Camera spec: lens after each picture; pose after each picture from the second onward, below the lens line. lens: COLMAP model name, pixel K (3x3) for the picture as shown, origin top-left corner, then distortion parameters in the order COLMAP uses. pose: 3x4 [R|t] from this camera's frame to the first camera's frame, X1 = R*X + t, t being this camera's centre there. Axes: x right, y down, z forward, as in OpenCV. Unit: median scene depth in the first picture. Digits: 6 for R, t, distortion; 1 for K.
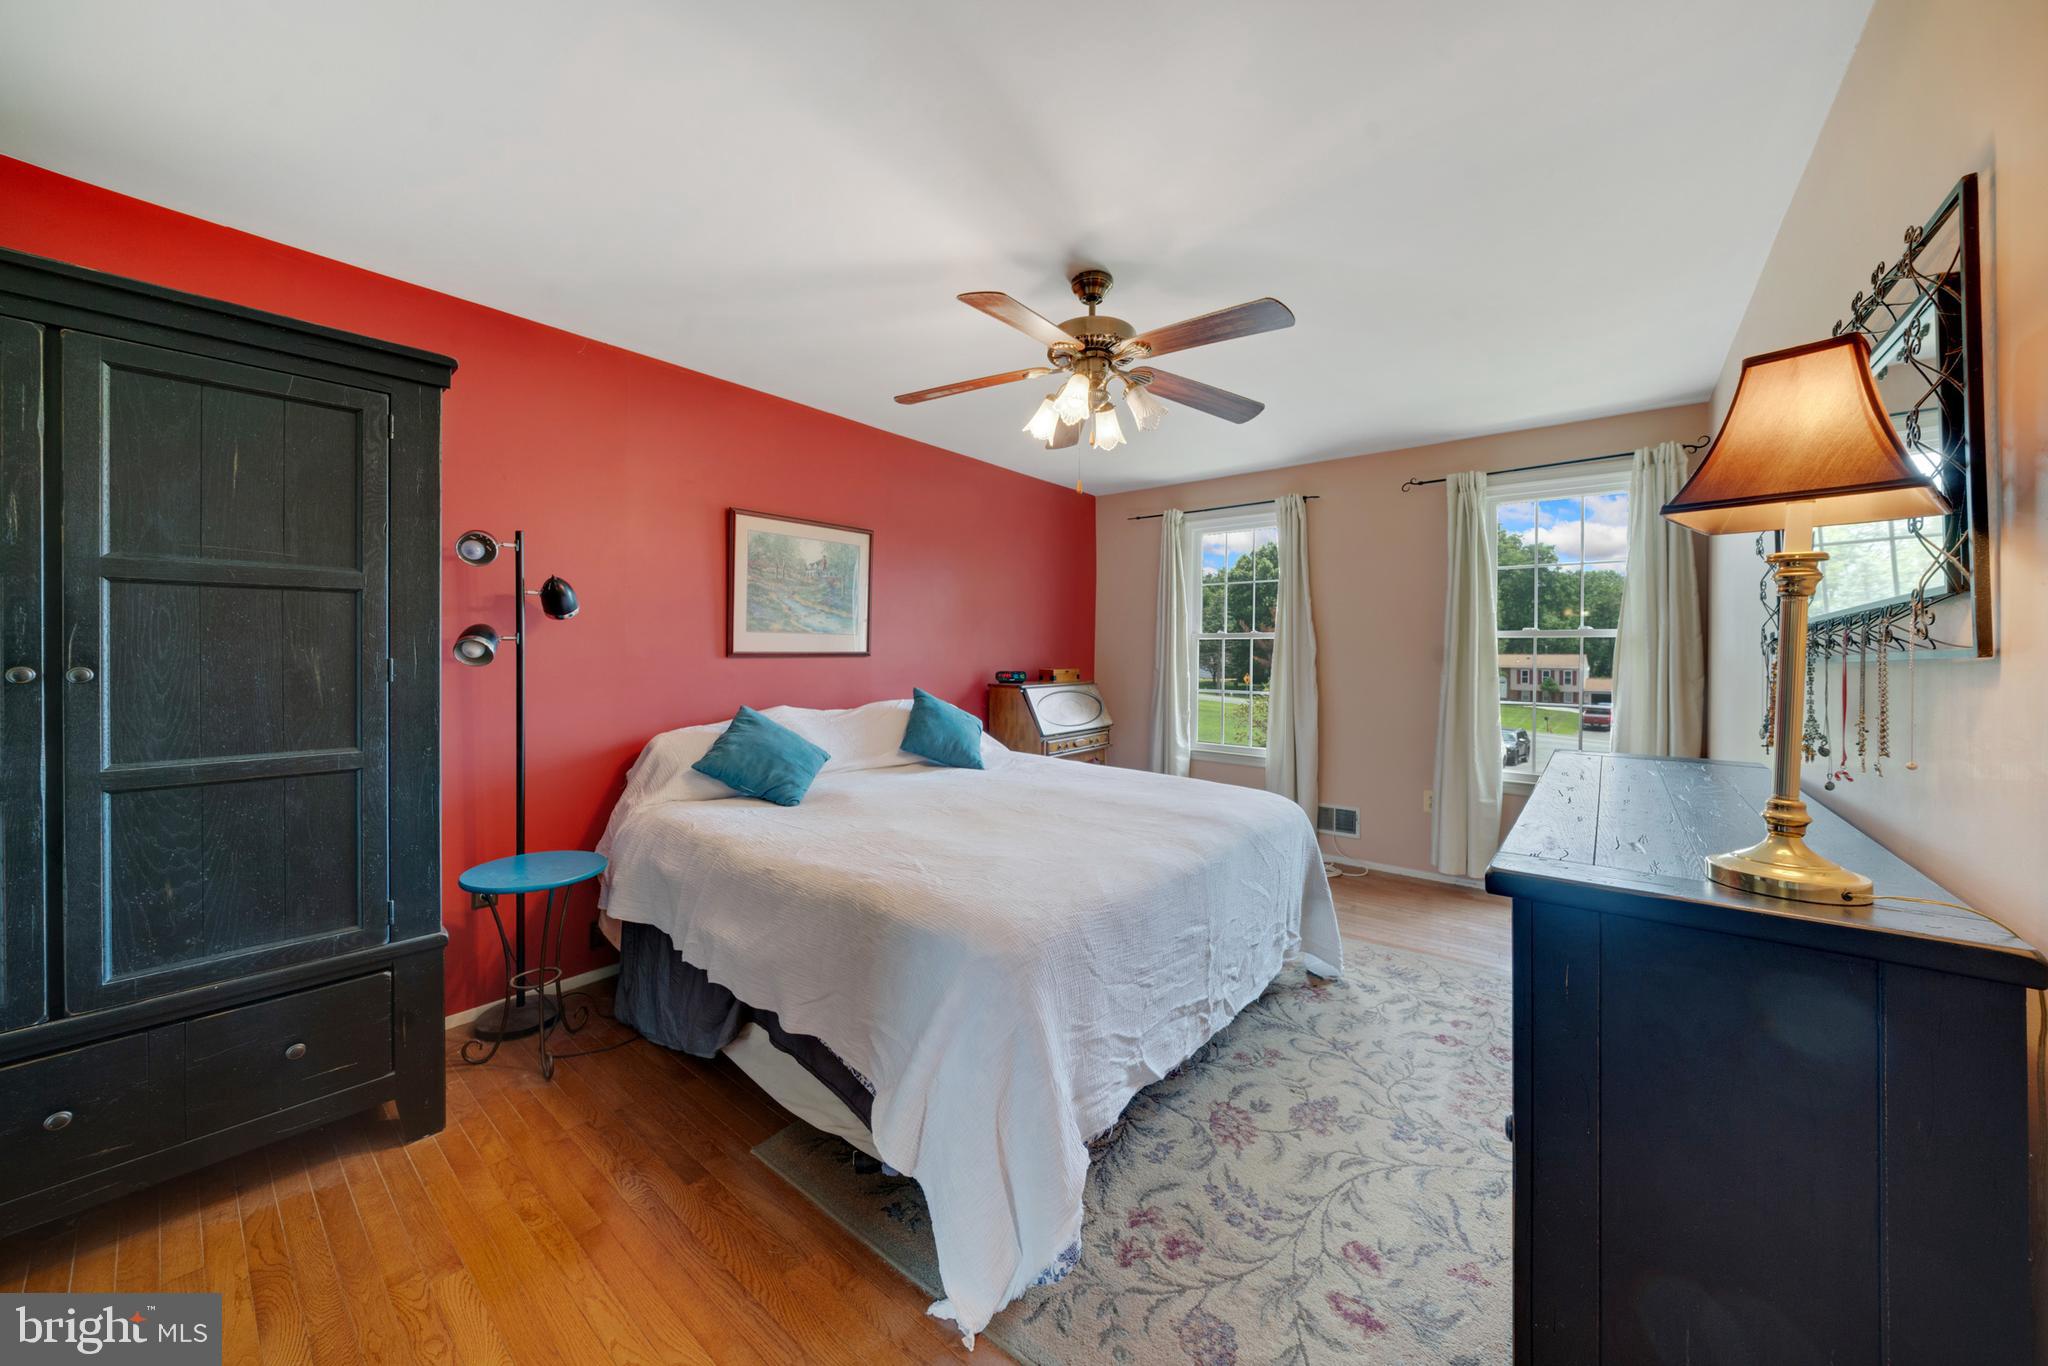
lens RADIAL K [[697.8, 0, 1017.0], [0, 697.8, 655.8], [0, 0, 1]] dist [-0.000559, -0.000094]
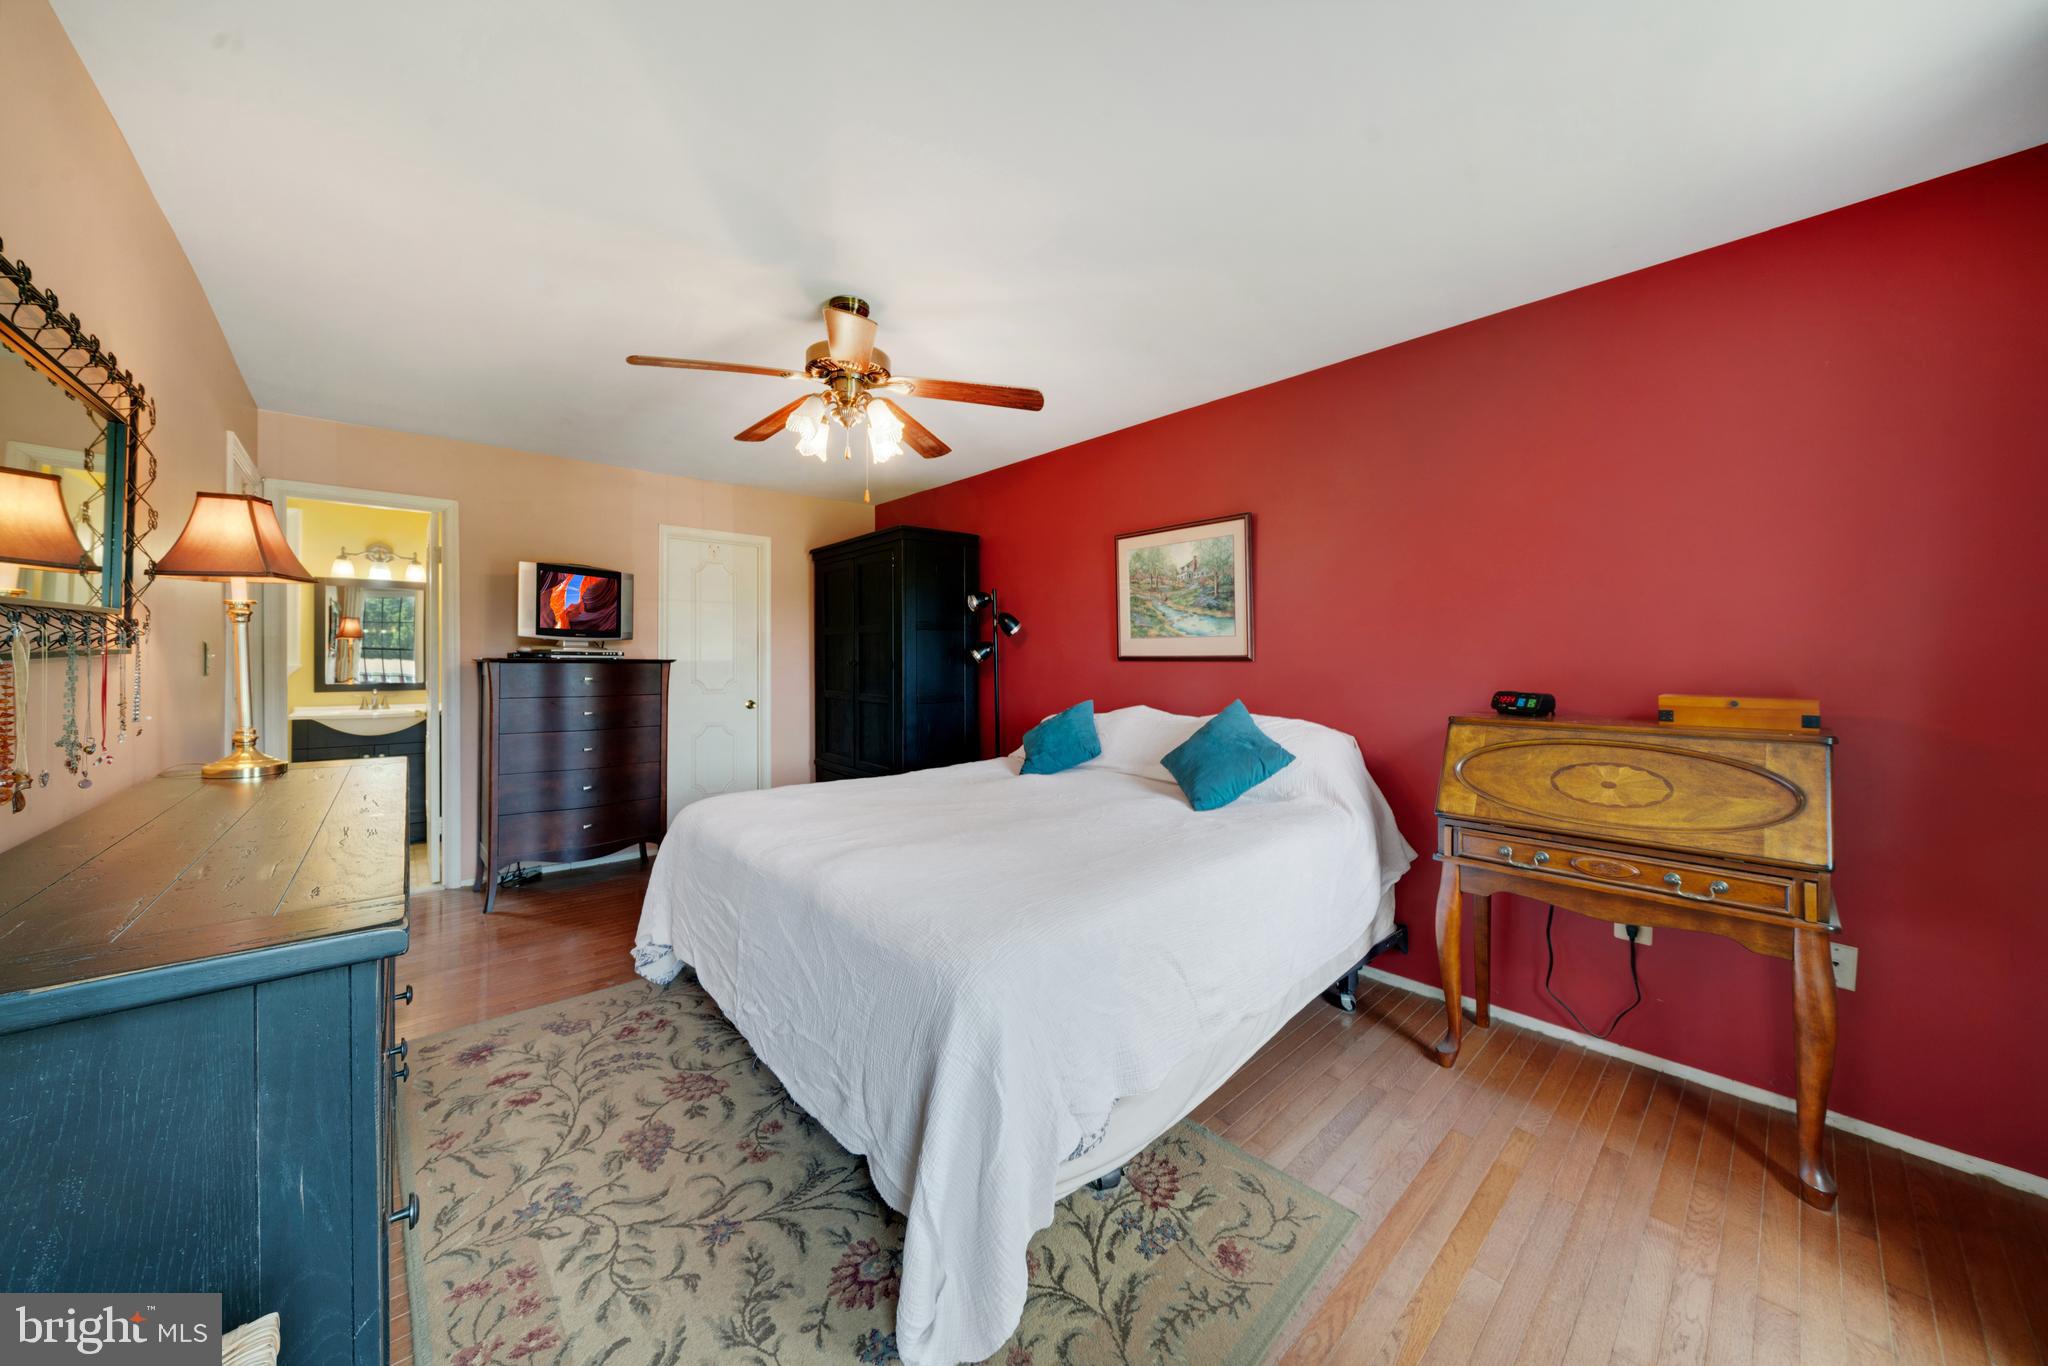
lens RADIAL K [[697.8, 0, 1017.0], [0, 697.8, 655.8], [0, 0, 1]] dist [-0.000559, -0.000094]
pose [[-0.146093, -0.002684, -0.989267, 1.254552], [-0.005730, 0.999982, -0.001867, -0.004075], [0.989254, 0.005396, -0.146106, 1.578625]]
